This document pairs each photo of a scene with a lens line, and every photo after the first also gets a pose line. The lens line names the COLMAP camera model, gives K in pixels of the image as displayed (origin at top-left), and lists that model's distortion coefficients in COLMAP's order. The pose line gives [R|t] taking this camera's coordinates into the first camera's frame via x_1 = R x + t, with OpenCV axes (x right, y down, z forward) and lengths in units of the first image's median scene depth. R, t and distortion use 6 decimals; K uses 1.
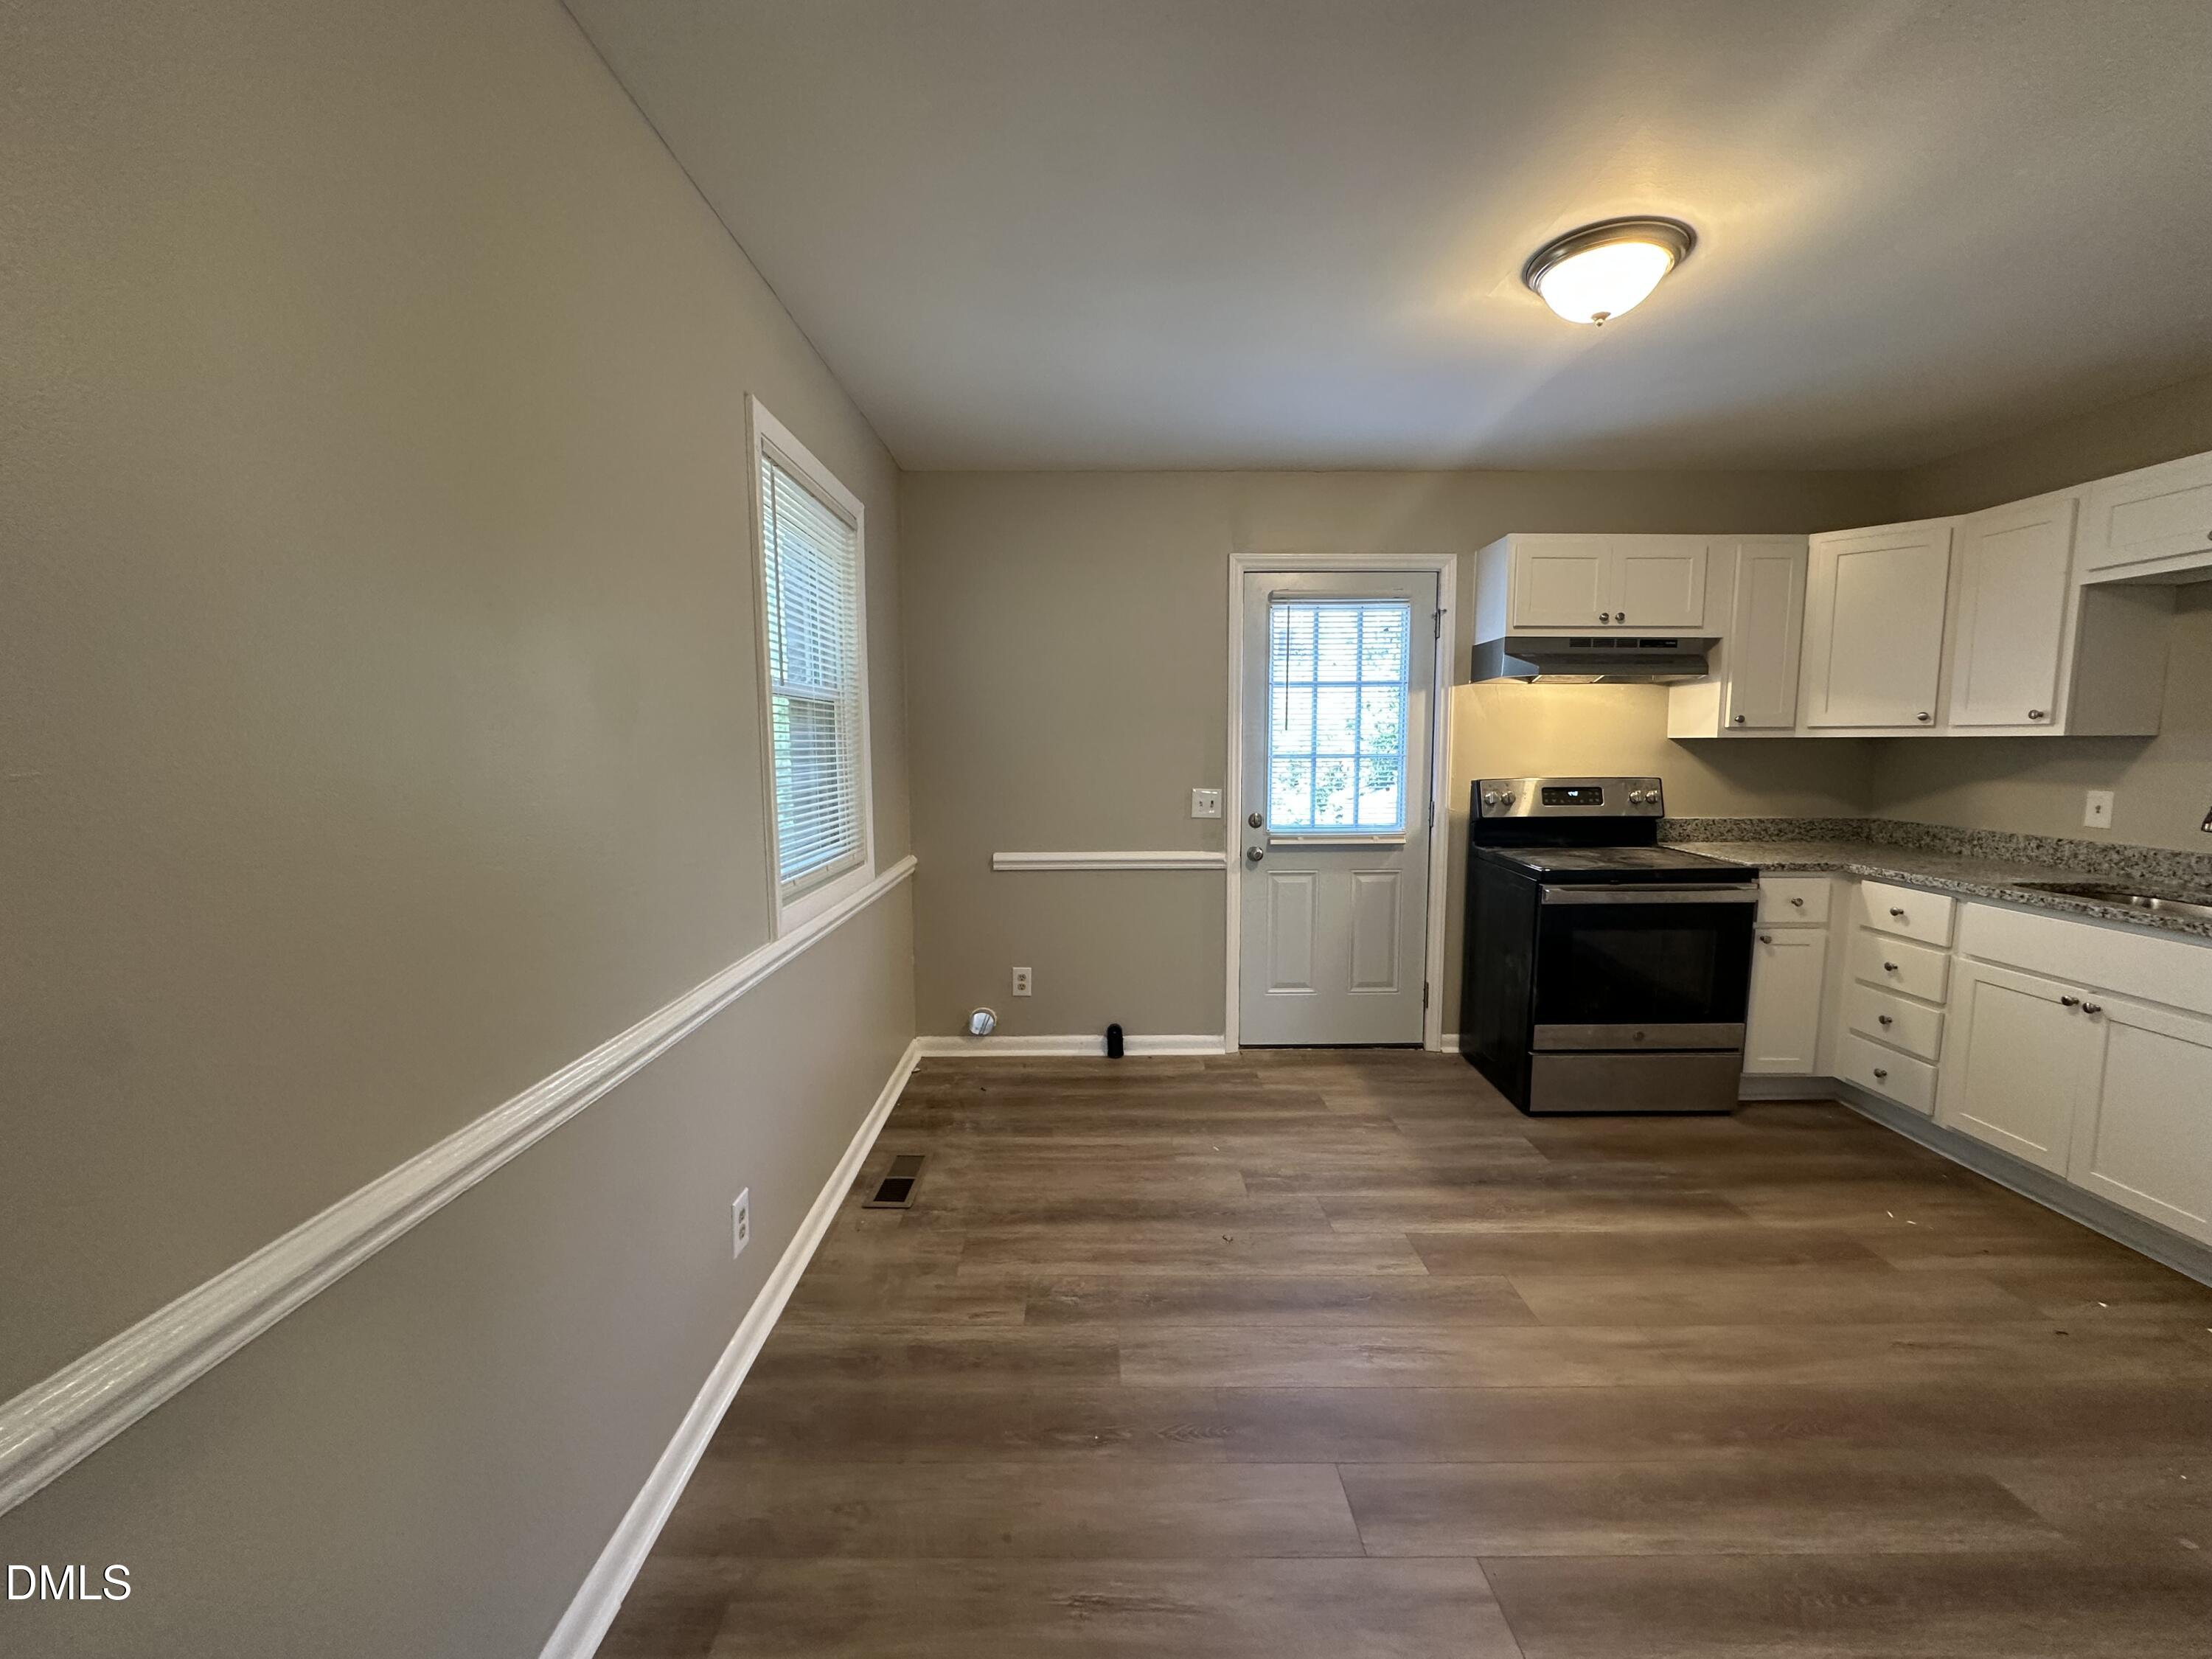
lens RADIAL K [[882.2, 0, 1102.7], [0, 882.2, 832.1], [0, 0, 1]] dist [-0.008020, 0.001282]
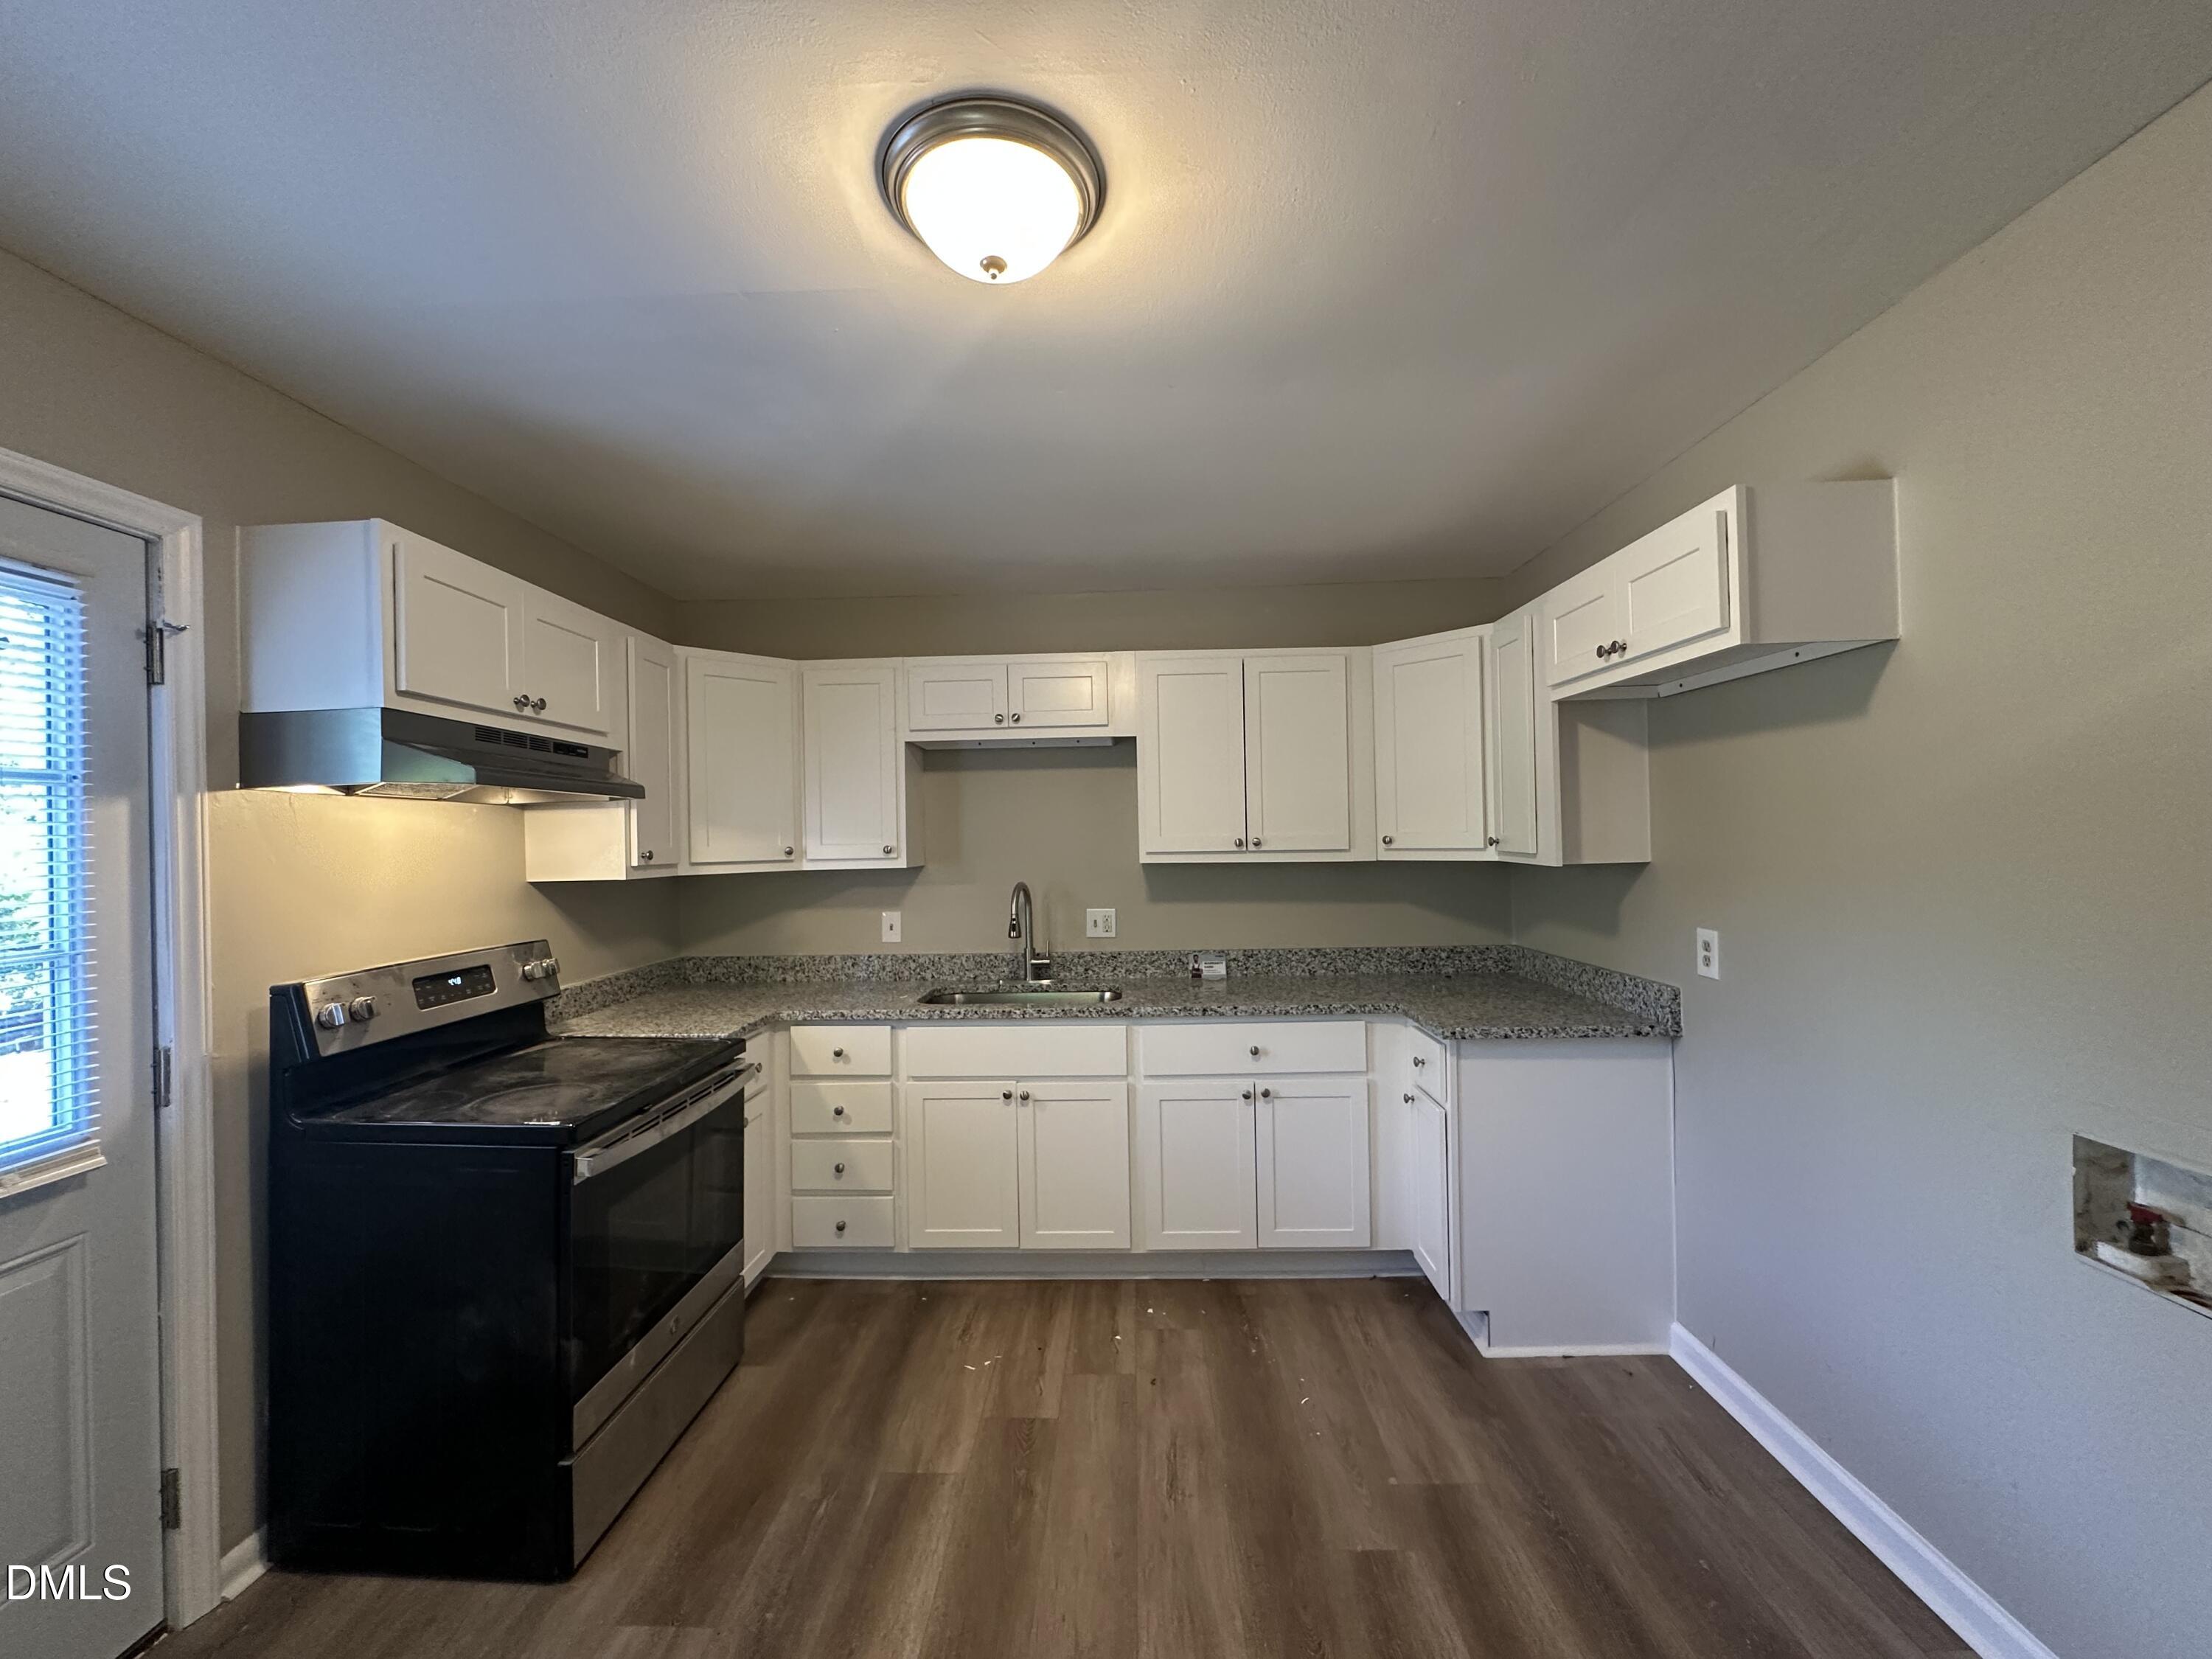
lens RADIAL K [[882.2, 0, 1099.2], [0, 882.2, 830.6], [0, 0, 1]] dist [-0.008020, 0.001282]
pose [[0.043276, 0.015757, 0.998939, -0.054976], [0.126448, 0.991748, -0.021122, -0.089695], [-0.991029, 0.127228, 0.040926, 0.610147]]
